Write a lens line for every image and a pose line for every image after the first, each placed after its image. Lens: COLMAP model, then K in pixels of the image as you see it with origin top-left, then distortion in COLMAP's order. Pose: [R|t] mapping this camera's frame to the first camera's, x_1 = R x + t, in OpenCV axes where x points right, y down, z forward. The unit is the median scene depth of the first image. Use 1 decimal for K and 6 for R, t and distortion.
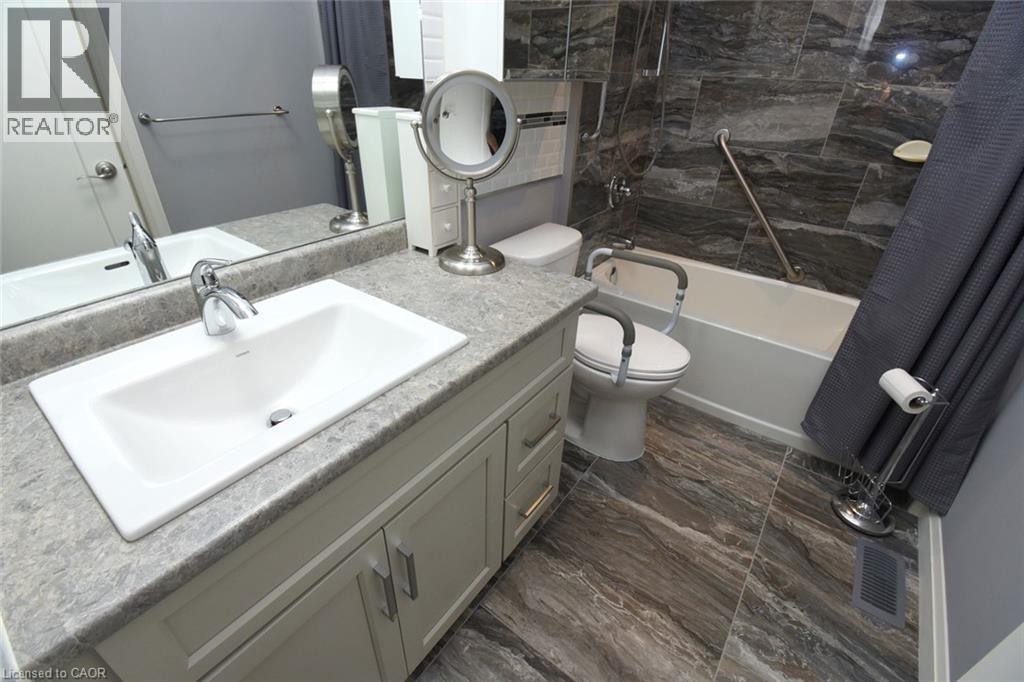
lens RADIAL K [[450.3, 0, 505.8], [0, 450.3, 341.2], [0, 0, 1]] dist [0.017857, -0.024844]
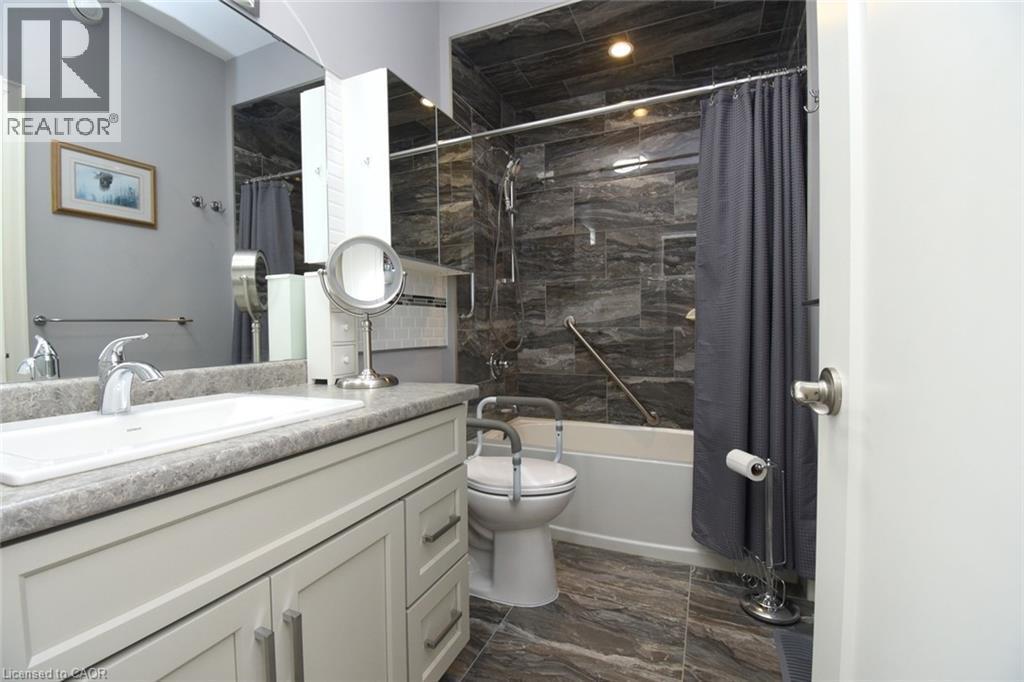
lens RADIAL K [[450.3, 0, 505.8], [0, 450.3, 341.2], [0, 0, 1]] dist [0.017857, -0.024844]
pose [[0.972962, -0.044609, 0.226616, 0.005831], [0.149219, 0.870317, -0.469342, 0.202101], [-0.176291, 0.490468, 0.853442, -0.050735]]
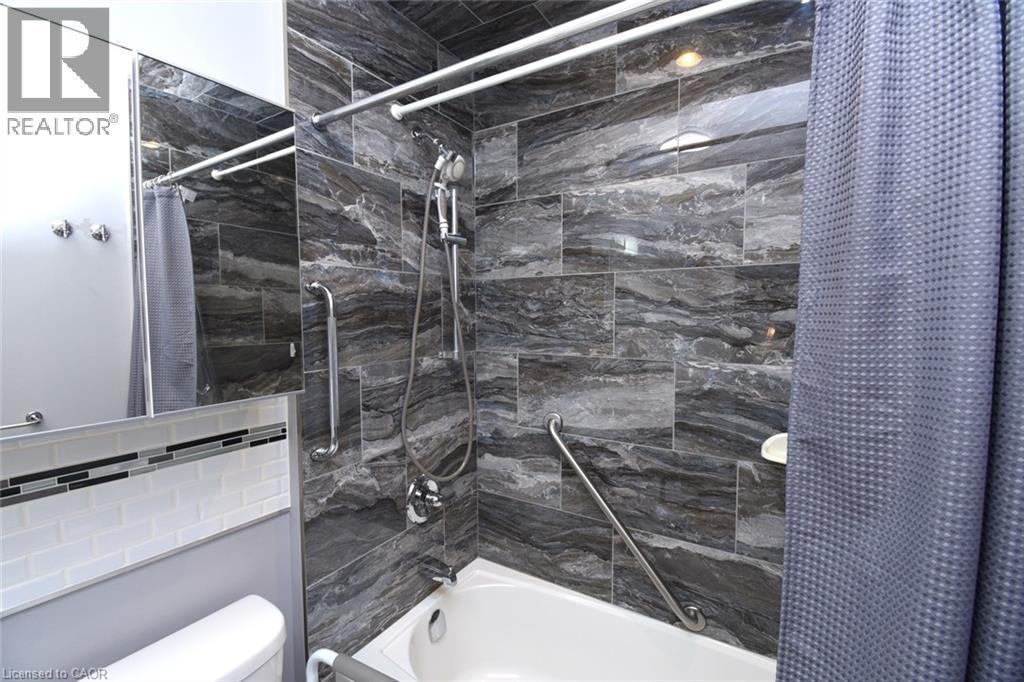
lens RADIAL K [[450.3, 0, 505.8], [0, 450.3, 341.2], [0, 0, 1]] dist [0.017857, -0.024844]
pose [[0.995582, -0.036078, 0.086683, 0.384514], [0.072009, 0.885852, -0.458346, -0.260139], [-0.060252, 0.462563, 0.884537, 0.295512]]
